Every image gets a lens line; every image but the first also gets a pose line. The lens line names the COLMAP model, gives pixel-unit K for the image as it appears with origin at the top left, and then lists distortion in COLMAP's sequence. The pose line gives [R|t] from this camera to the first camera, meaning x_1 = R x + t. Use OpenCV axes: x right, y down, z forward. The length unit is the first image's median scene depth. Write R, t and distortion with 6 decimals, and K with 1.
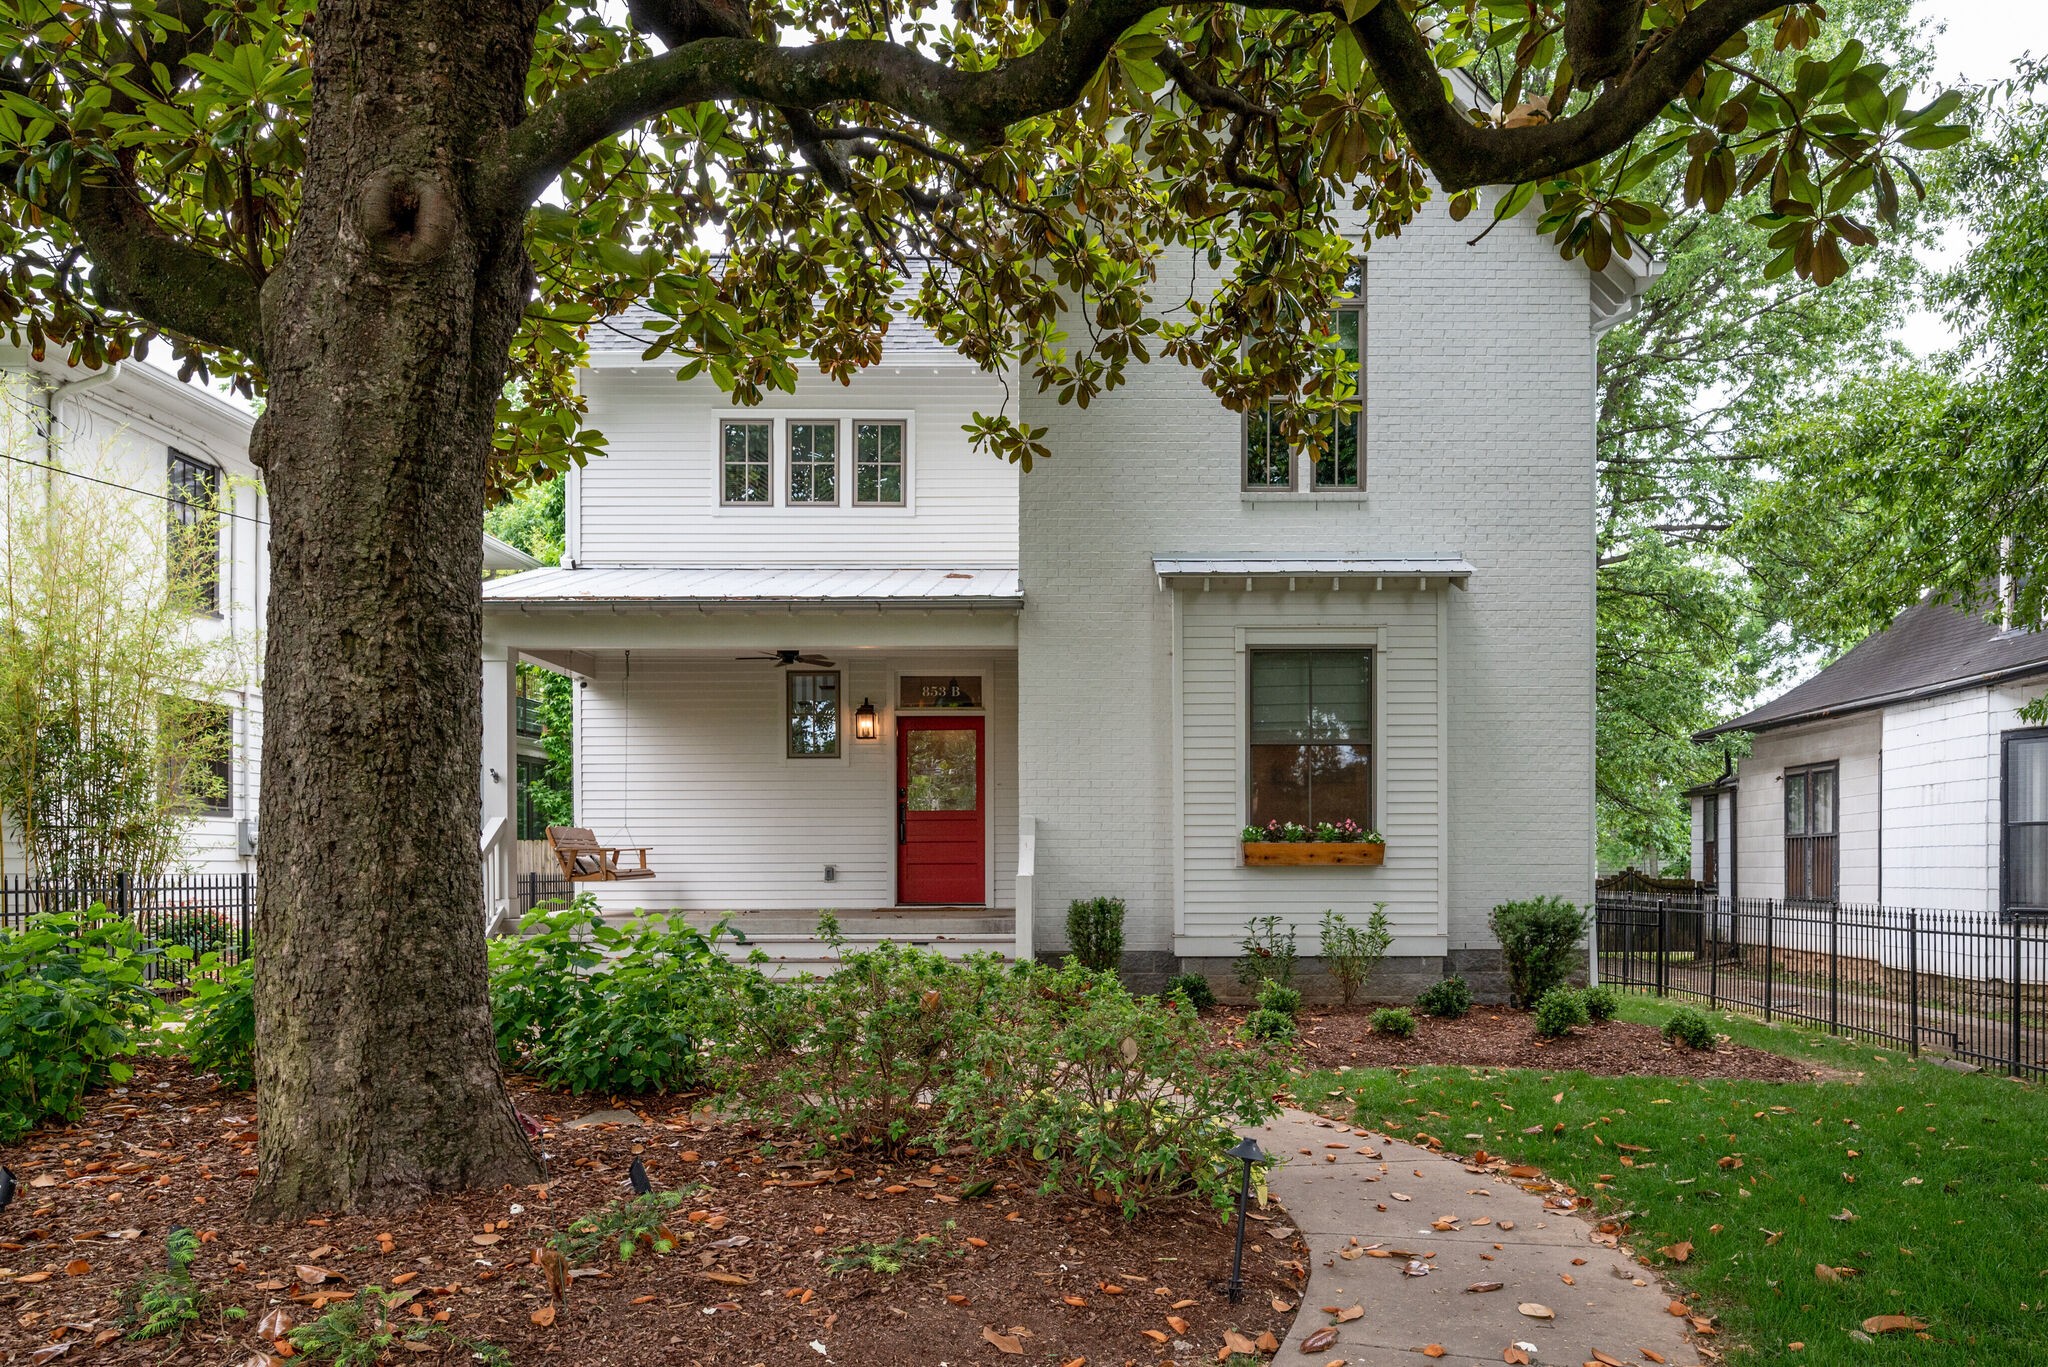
lens RADIAL K [[1429.1, 0, 1013.5], [0, 1429.1, 779.2], [0, 0, 1]] dist [0.005048, -0.001104]
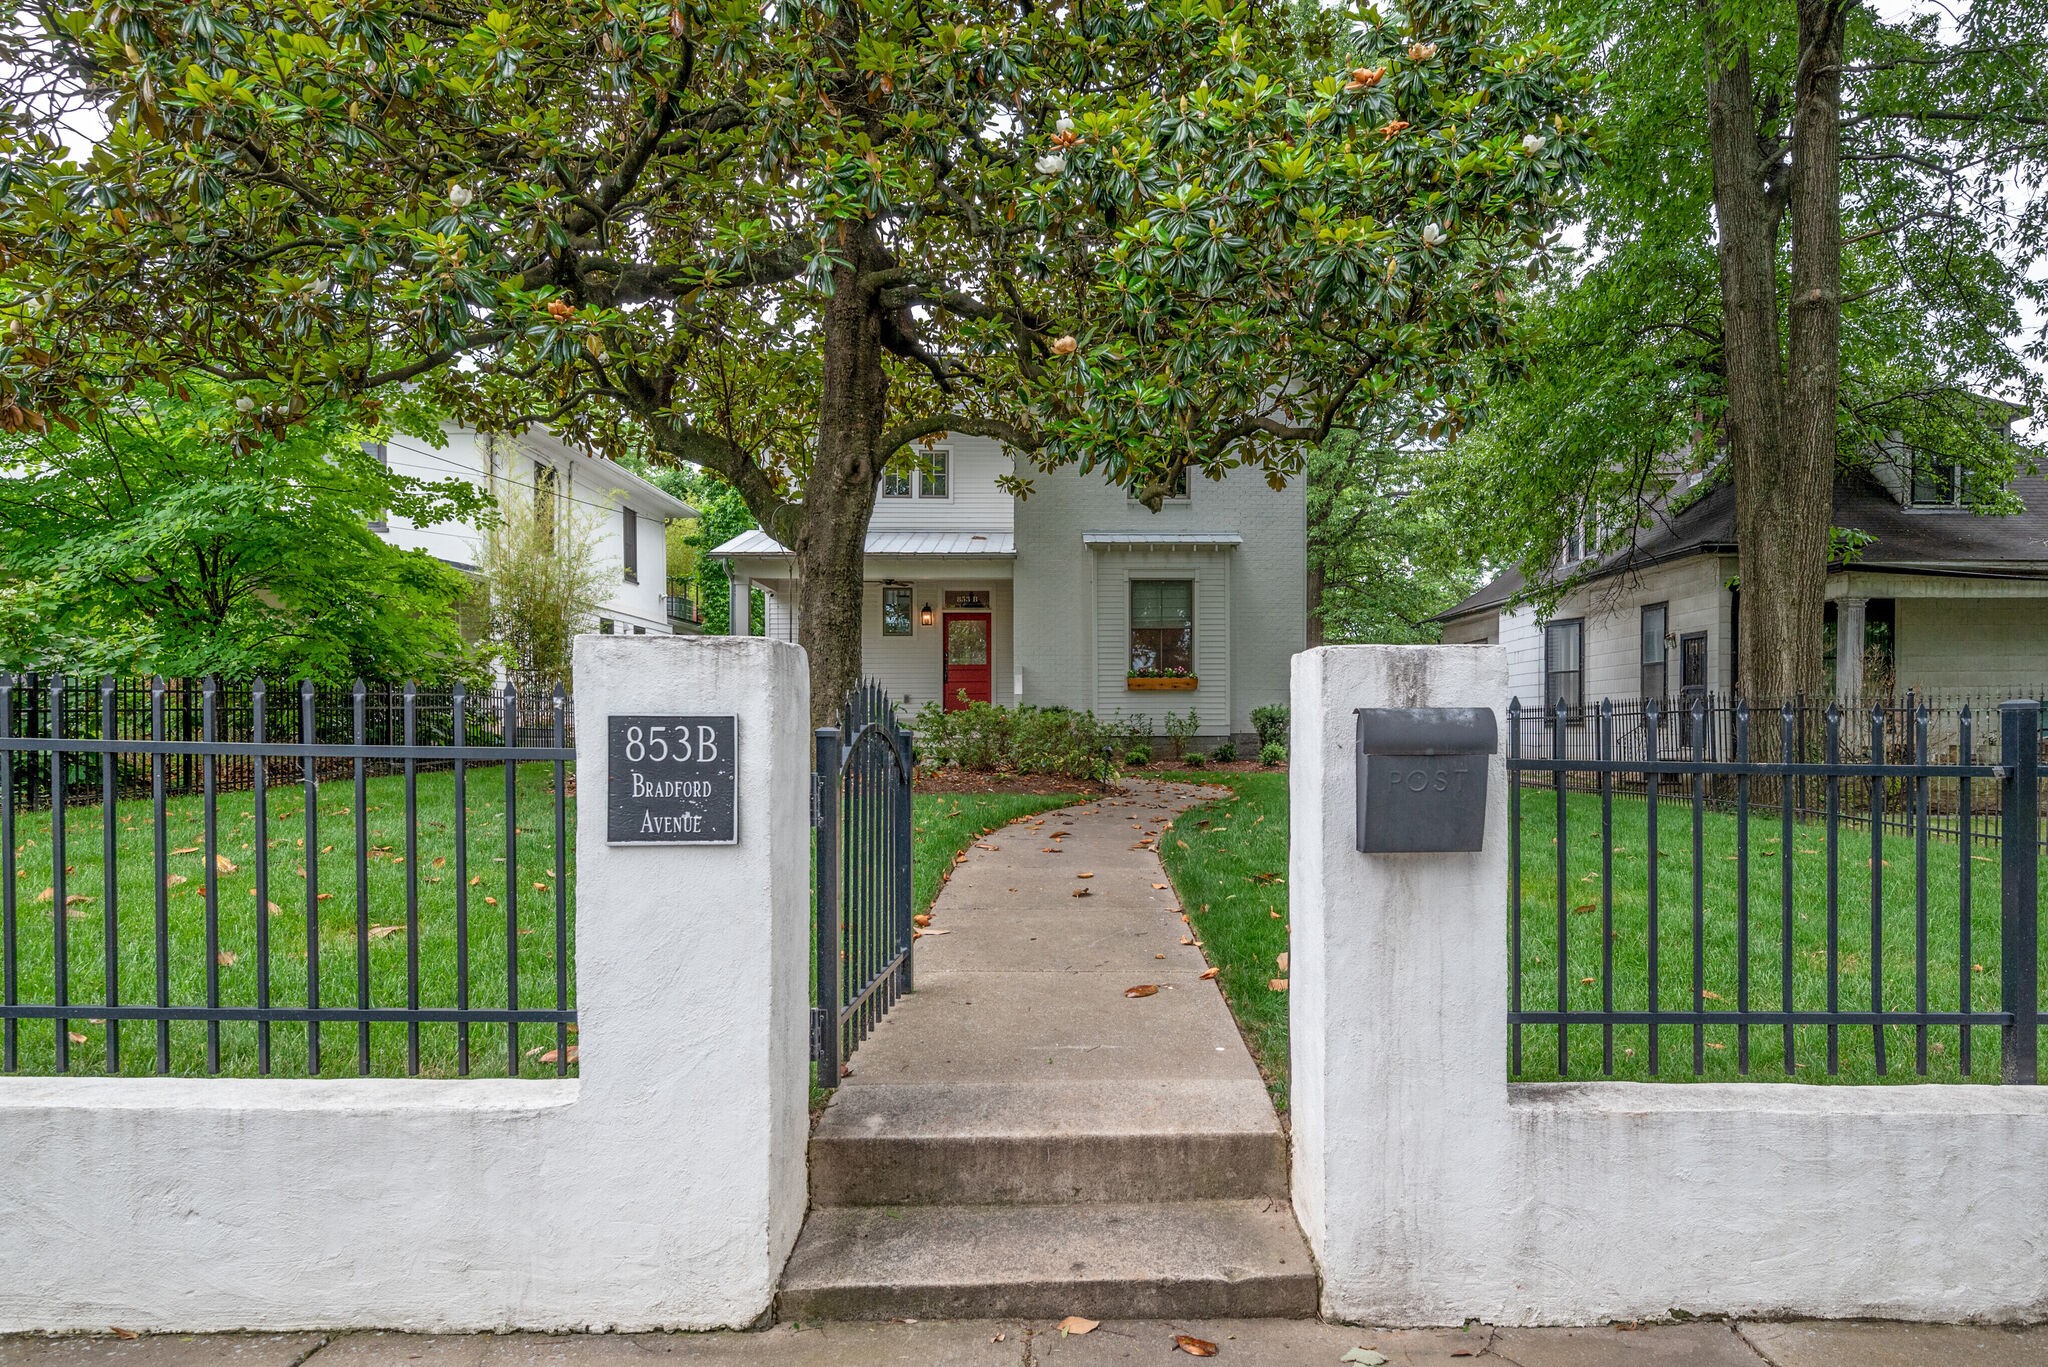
lens RADIAL K [[1429.1, 0, 1024.7], [0, 1429.1, 674.5], [0, 0, 1]] dist [0.005048, -0.001104]
pose [[0.998573, 0.000015, 0.053400, -0.087343], [-0.000352, 0.999980, 0.006298, 0.026493], [-0.053399, -0.006307, 0.998553, -0.968038]]
